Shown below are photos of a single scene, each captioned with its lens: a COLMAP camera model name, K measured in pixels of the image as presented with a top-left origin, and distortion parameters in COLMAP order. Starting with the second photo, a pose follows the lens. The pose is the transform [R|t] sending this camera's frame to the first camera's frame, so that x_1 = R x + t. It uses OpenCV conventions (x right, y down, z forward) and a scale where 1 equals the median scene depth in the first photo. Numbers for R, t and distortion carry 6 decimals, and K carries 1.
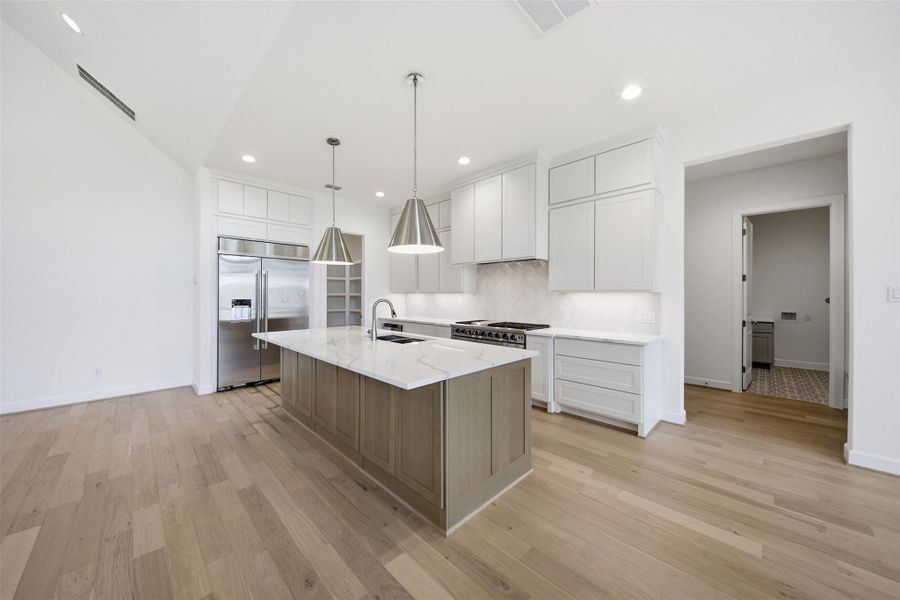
lens RADIAL K [[316.5, 0, 455.8], [0, 316.5, 297.2], [0, 0, 1]] dist [0.008039, -0.001073]
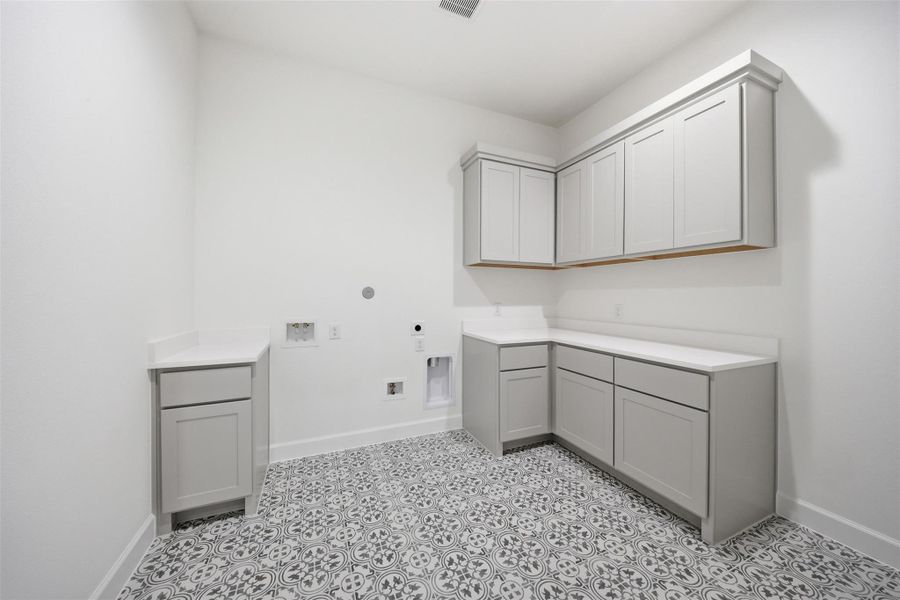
lens RADIAL K [[316.5, 0, 449.6], [0, 316.5, 296.5], [0, 0, 1]] dist [0.008039, -0.001073]
pose [[0.378862, -0.003930, 0.925445, 0.620301], [-0.000236, 0.999991, 0.004343, 0.011670], [-0.925453, -0.001864, 0.378857, 0.561856]]
